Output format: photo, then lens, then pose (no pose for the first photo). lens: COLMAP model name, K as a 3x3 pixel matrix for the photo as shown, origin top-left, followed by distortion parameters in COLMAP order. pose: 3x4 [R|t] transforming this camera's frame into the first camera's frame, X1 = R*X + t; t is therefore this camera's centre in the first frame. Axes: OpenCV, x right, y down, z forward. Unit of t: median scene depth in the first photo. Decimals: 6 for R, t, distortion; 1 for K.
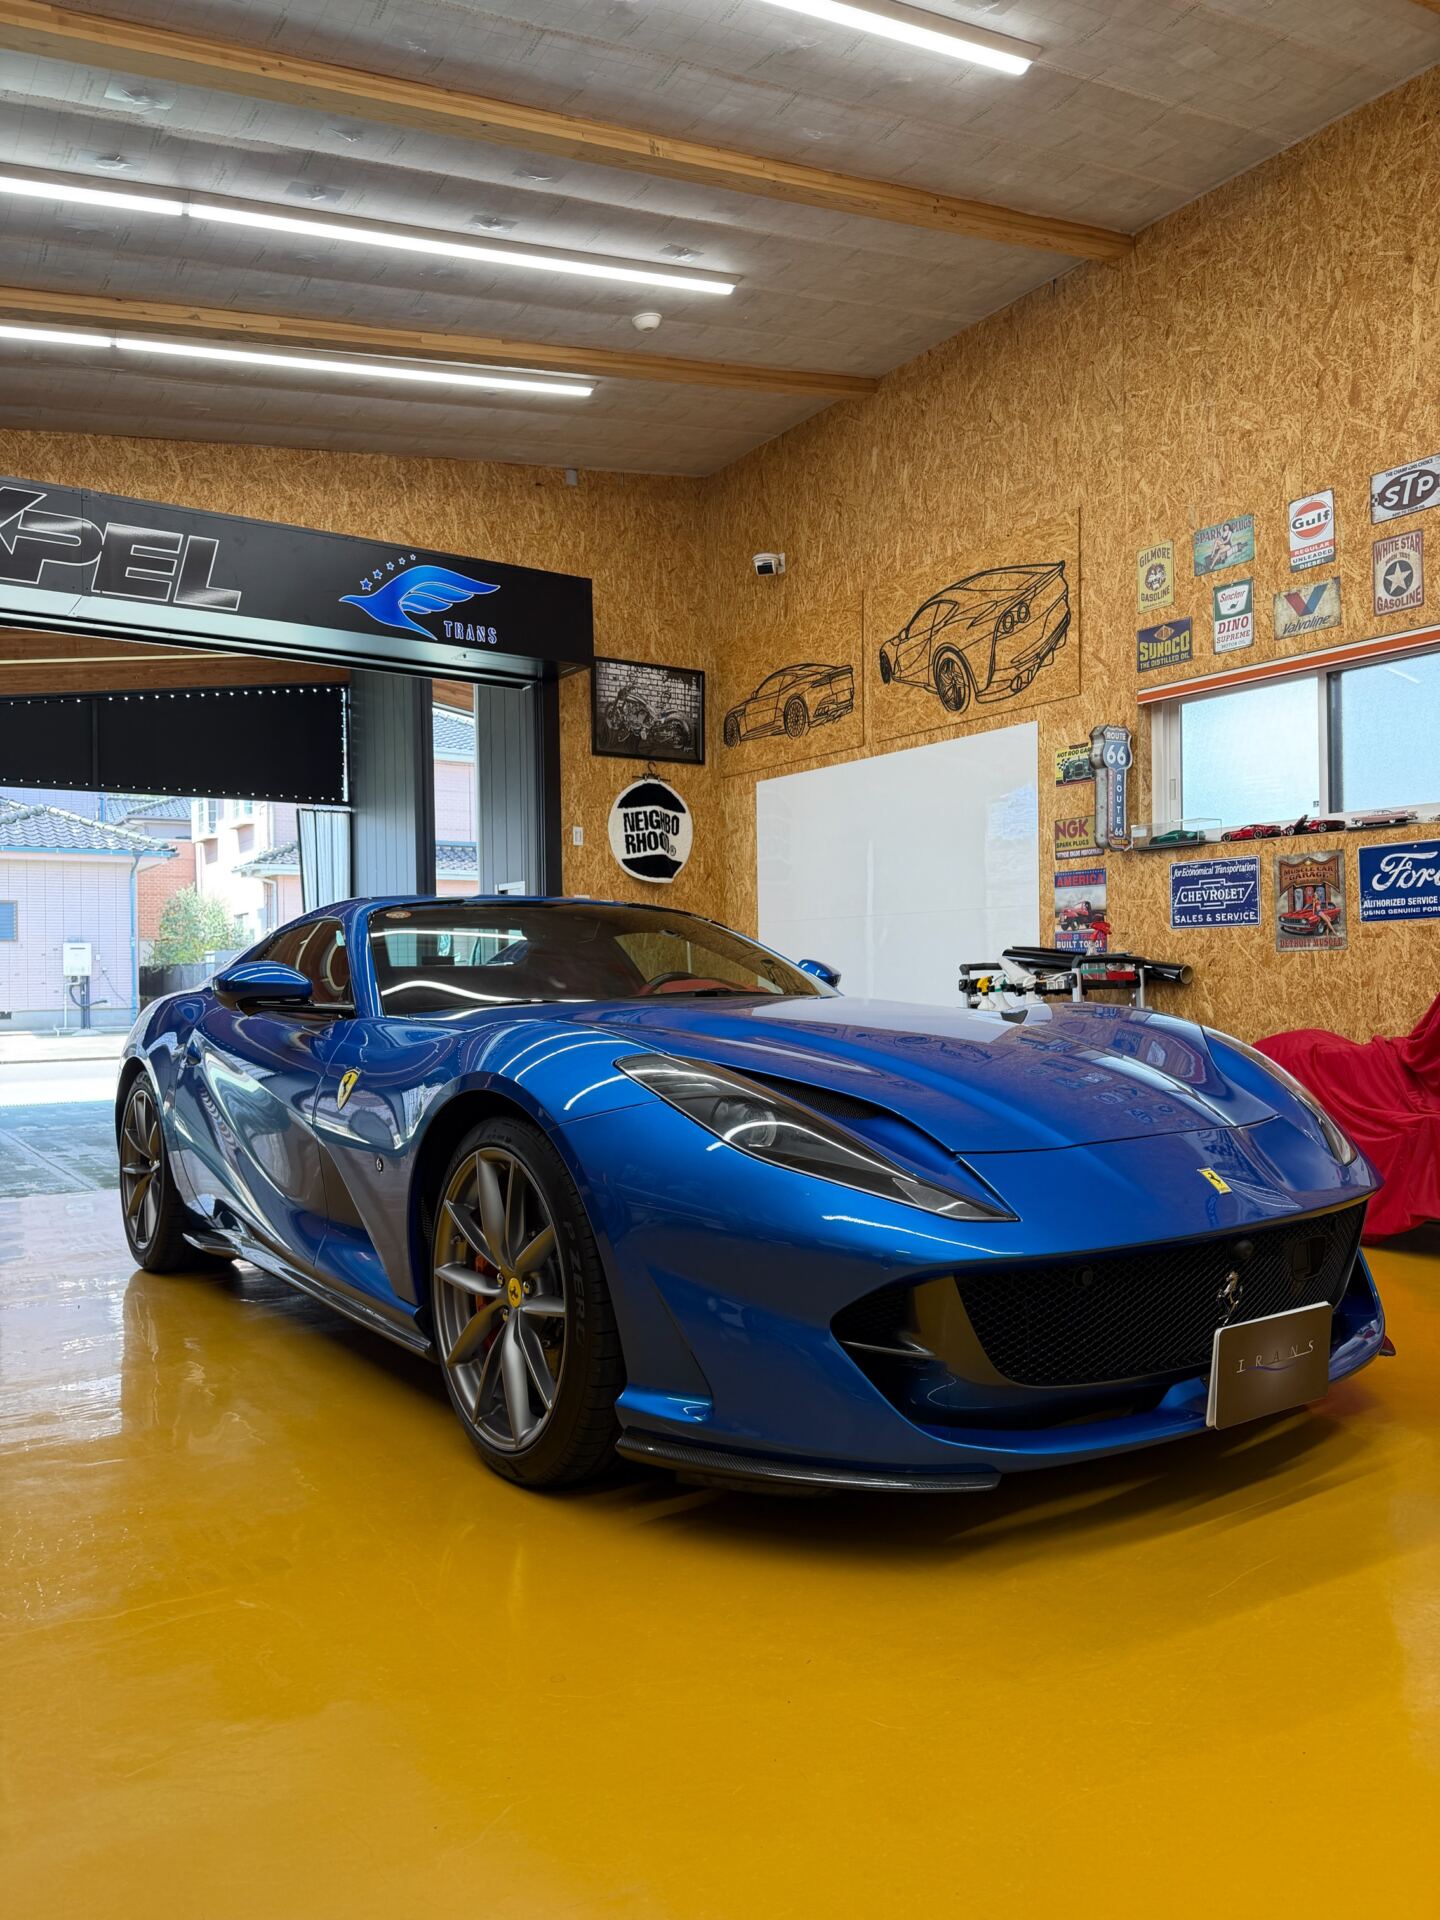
lens RADIAL K [[1446.4, 0, 711.7], [0, 1446.4, 978.1], [0, 0, 1]] dist [0.046017, -0.037630]
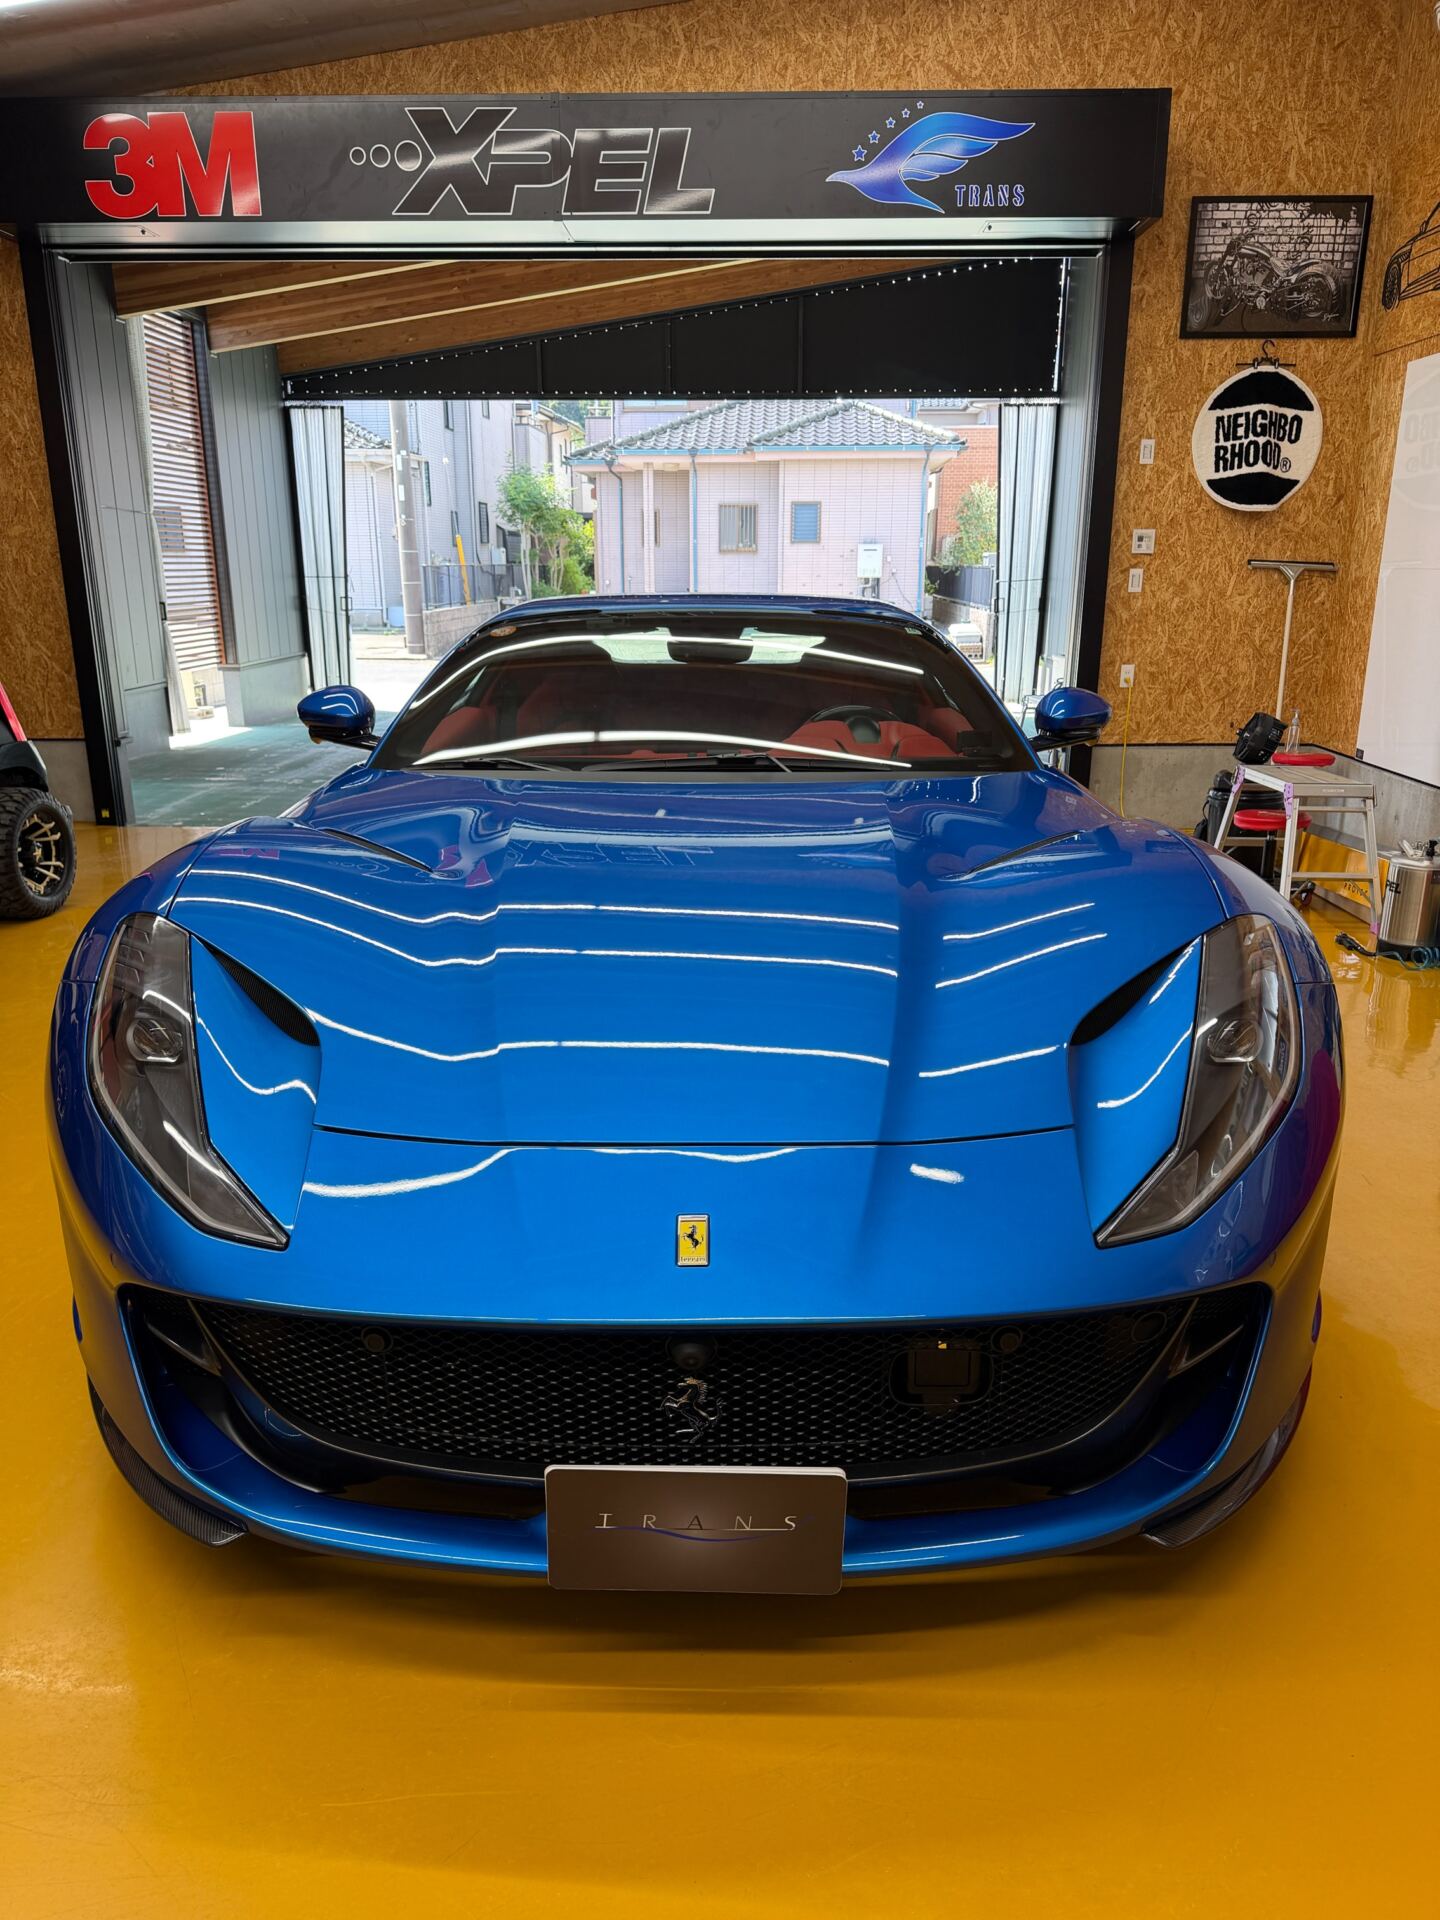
lens RADIAL K [[1446.4, 0, 725.1], [0, 1446.4, 958.2], [0, 0, 1]] dist [0.046017, -0.037630]
pose [[0.797799, 0.173984, -0.577275, 0.250806], [-0.009039, 0.960804, 0.277082, -0.054068], [0.602856, -0.215838, 0.768101, 0.194115]]
